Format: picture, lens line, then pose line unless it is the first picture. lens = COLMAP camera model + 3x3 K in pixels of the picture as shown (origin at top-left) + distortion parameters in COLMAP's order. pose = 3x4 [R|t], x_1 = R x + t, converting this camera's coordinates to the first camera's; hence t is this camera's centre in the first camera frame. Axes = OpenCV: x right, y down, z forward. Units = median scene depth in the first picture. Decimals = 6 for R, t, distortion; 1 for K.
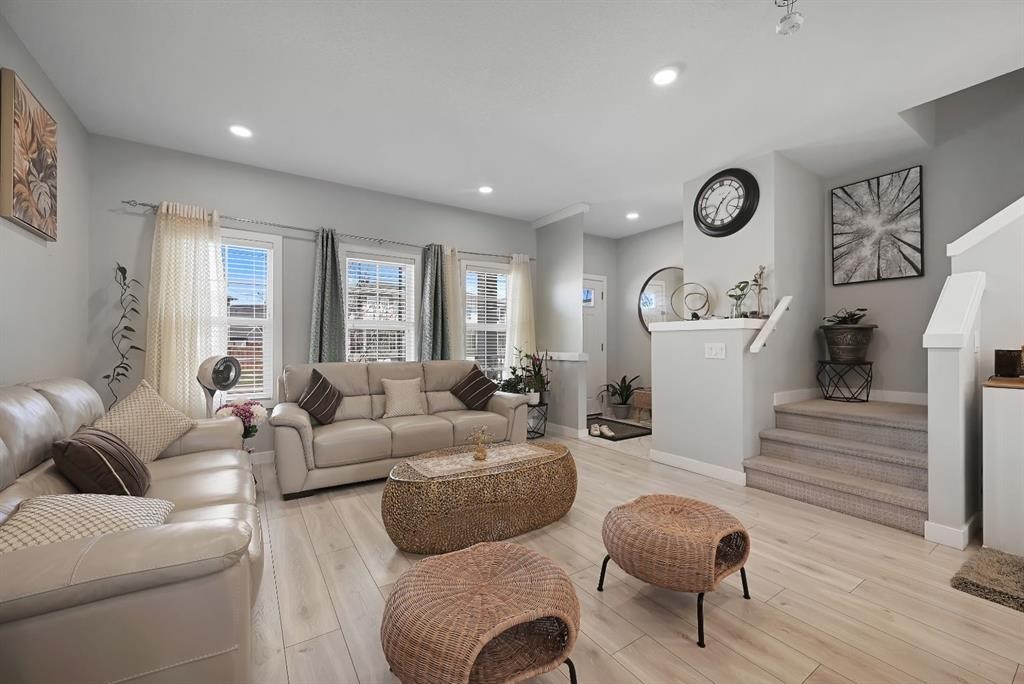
lens RADIAL K [[408.6, 0, 515.8], [0, 408.6, 341.2], [0, 0, 1]] dist [-0.001443, -0.000168]
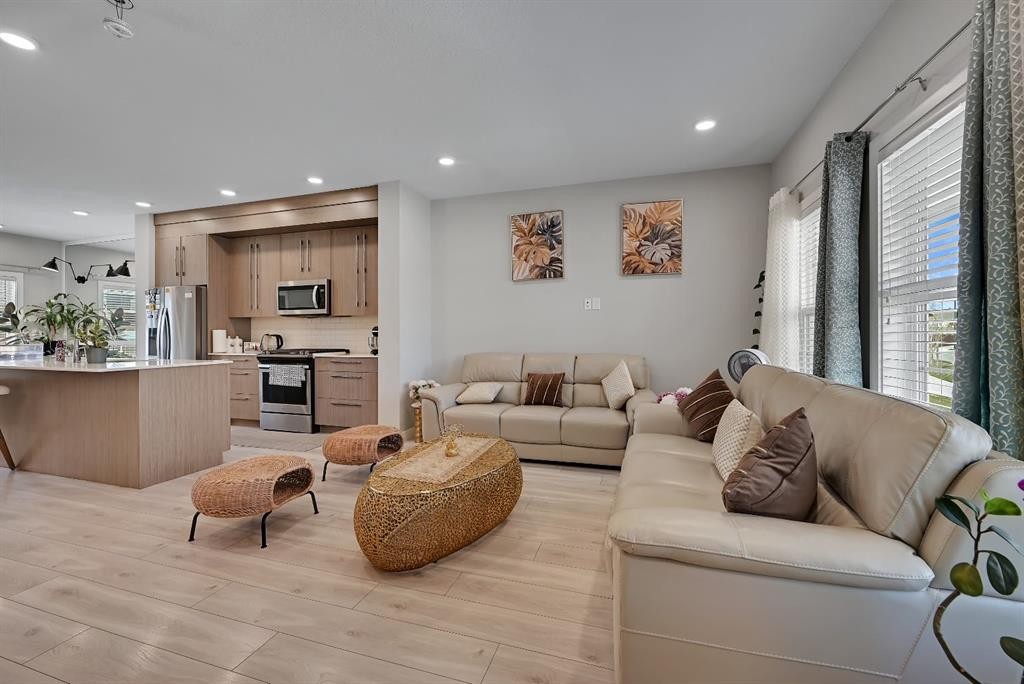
lens RADIAL K [[417.7, 0, 512.5], [0, 417.7, 337.6], [0, 0, 1]] dist [-0.000914, 0.000093]
pose [[-0.780774, 0.005108, -0.624793, 0.289121], [0.004595, 0.999986, 0.002432, 0.001516], [0.624797, -0.000972, -0.780786, 1.286232]]
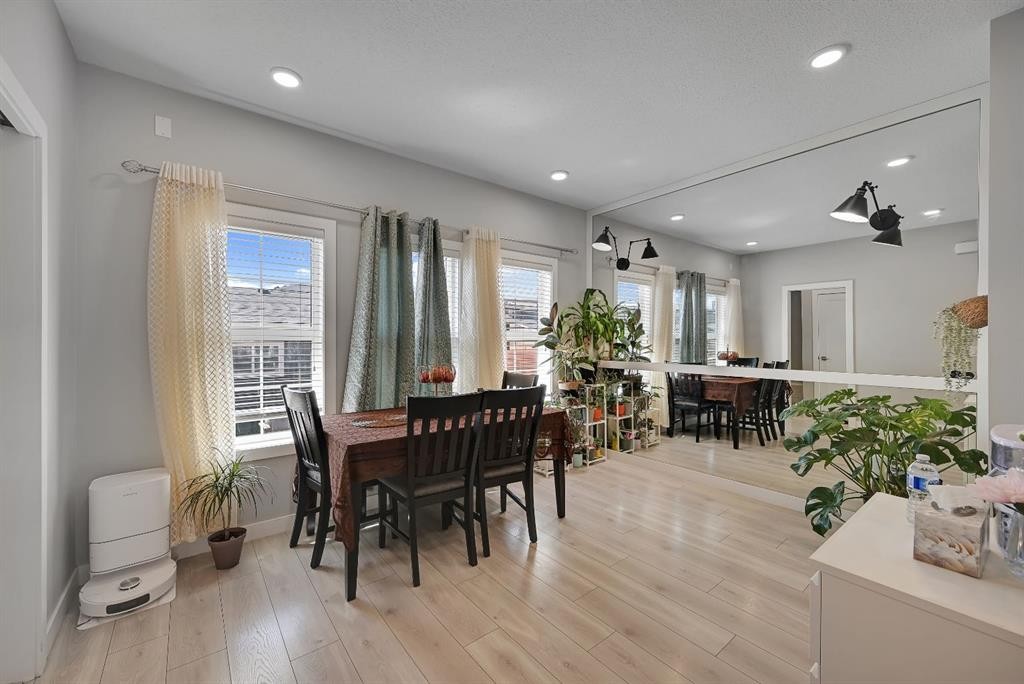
lens RADIAL K [[408.6, 0, 515.8], [0, 408.6, 341.2], [0, 0, 1]] dist [-0.001443, -0.000168]
pose [[-0.996093, -0.001181, -0.088299, 1.041931], [-0.001242, 0.999999, 0.000641, -0.049130], [0.088298, 0.000748, -0.996094, -0.301378]]
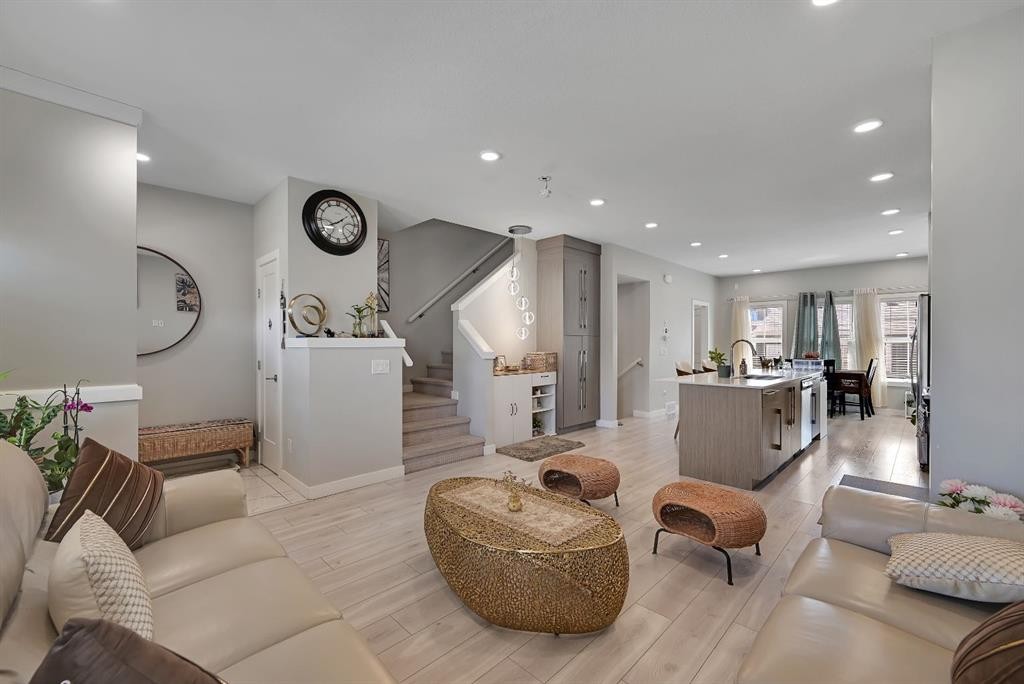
lens RADIAL K [[420.5, 0, 512.0], [0, 420.5, 342.0], [0, 0, 1]] dist [0.000177, -0.004674]
pose [[-0.197706, 0.001972, 0.980259, -0.644659], [-0.004954, 0.999983, -0.003011, -0.038309], [-0.980249, -0.005452, -0.197692, 0.810308]]
